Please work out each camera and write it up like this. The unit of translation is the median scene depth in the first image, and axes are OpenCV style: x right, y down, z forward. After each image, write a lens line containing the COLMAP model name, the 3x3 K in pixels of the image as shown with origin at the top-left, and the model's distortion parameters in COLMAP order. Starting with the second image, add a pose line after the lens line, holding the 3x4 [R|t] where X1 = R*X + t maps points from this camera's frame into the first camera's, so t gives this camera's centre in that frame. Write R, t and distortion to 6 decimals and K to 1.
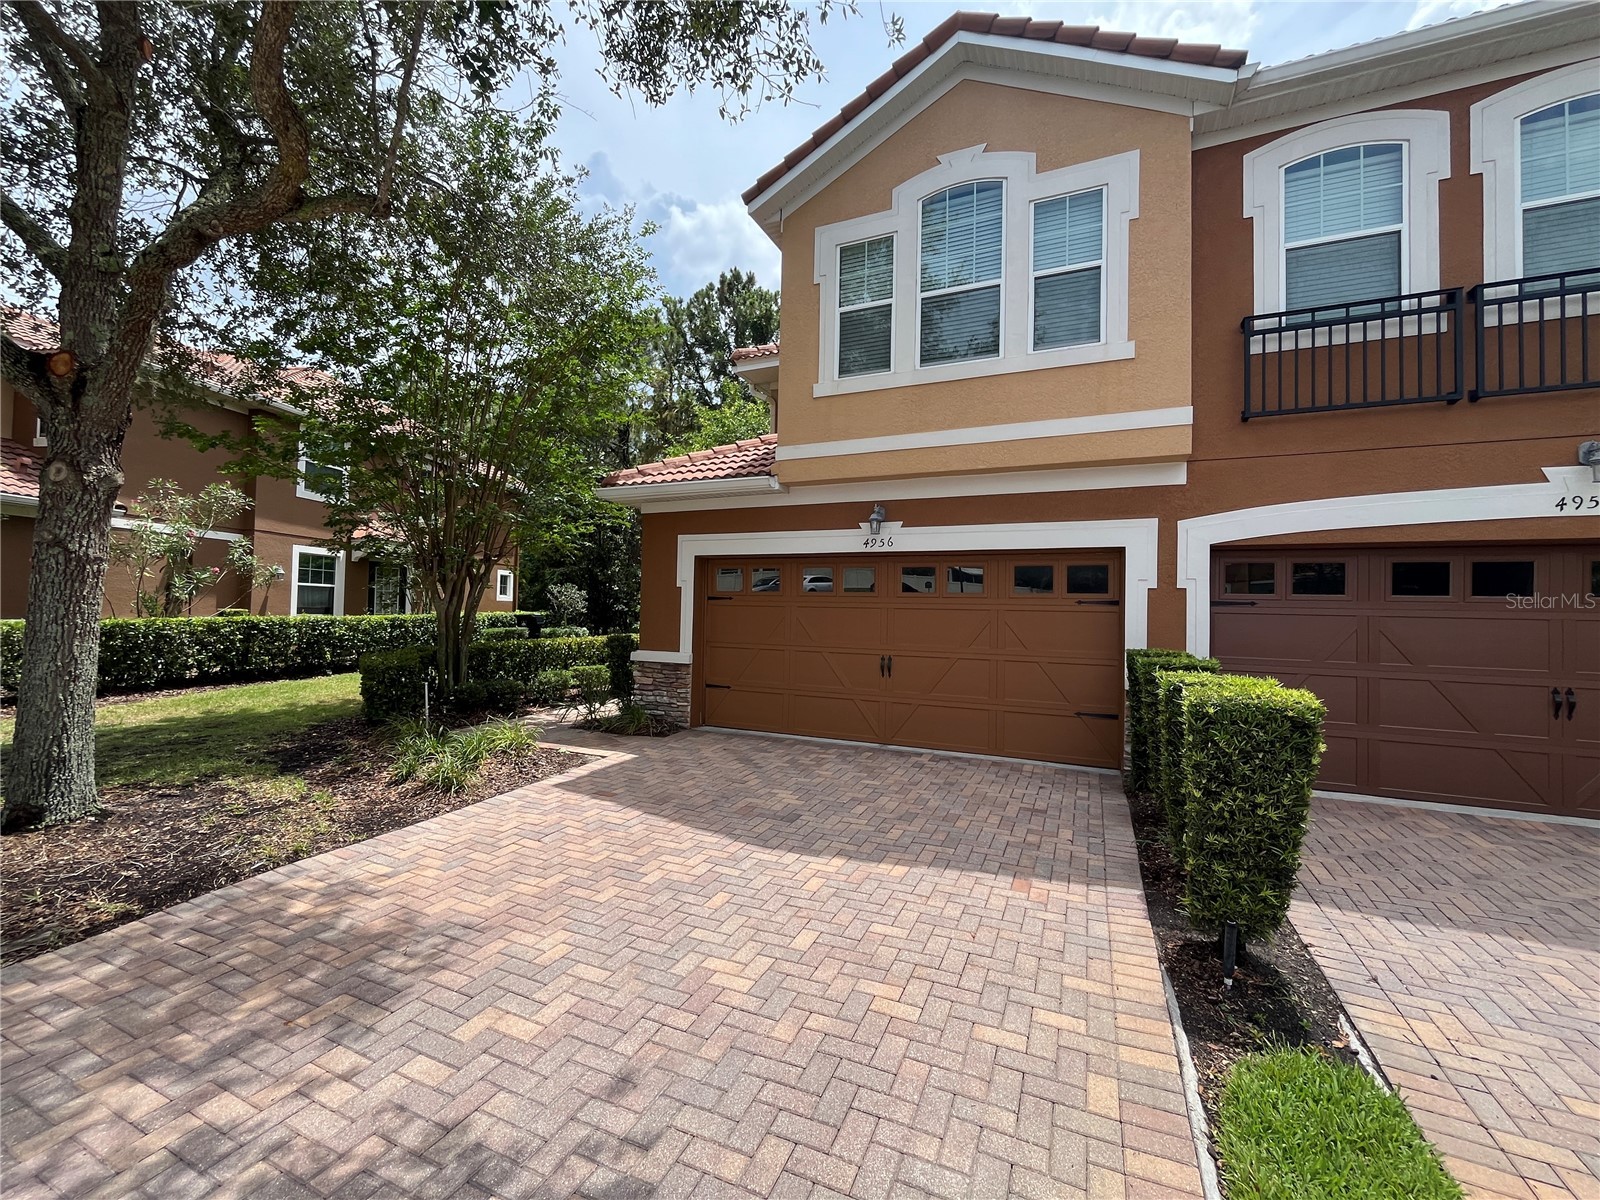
lens RADIAL K [[649.8, 0, 800.3], [0, 649.8, 595.4], [0, 0, 1]] dist [-0.002285, 0.000047]
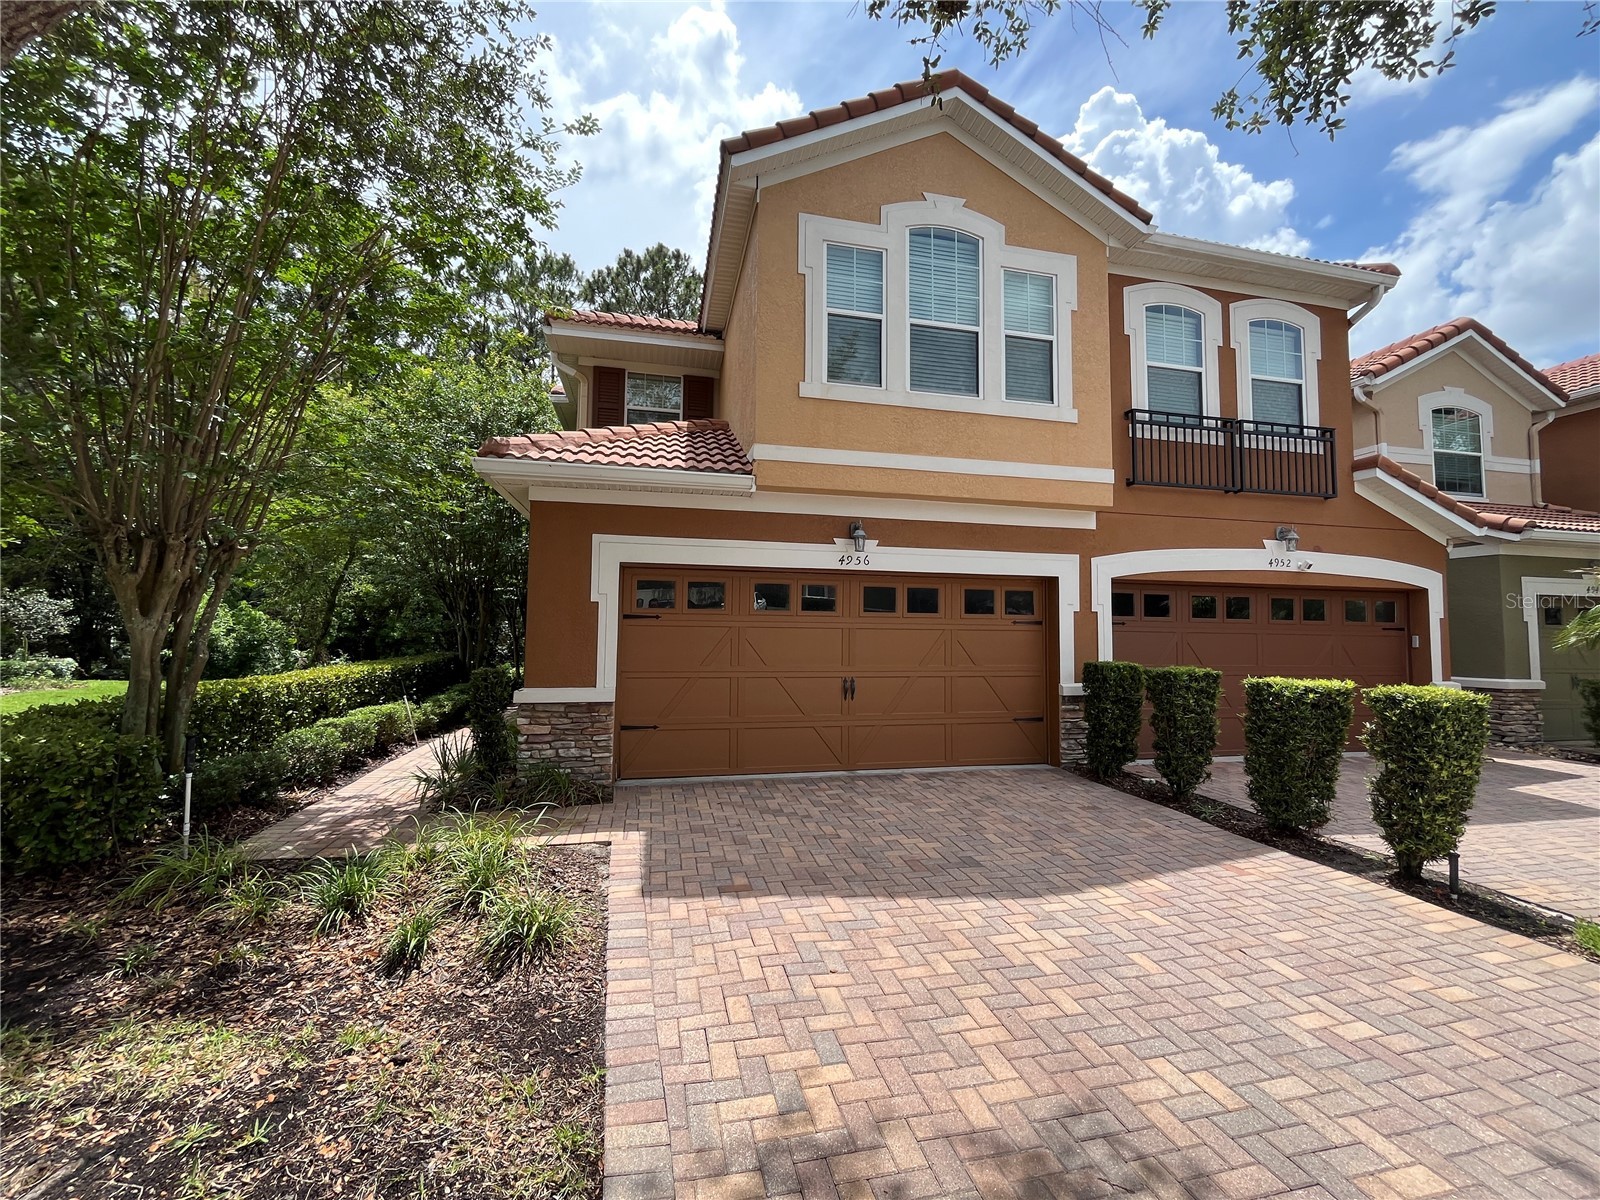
lens RADIAL K [[649.8, 0, 800.3], [0, 649.8, 595.4], [0, 0, 1]] dist [-0.002285, 0.000047]
pose [[0.798908, 0.023322, 0.601001, -0.653619], [-0.009343, 0.999609, -0.026371, -0.003955], [-0.601381, 0.015453, 0.798813, 0.352466]]
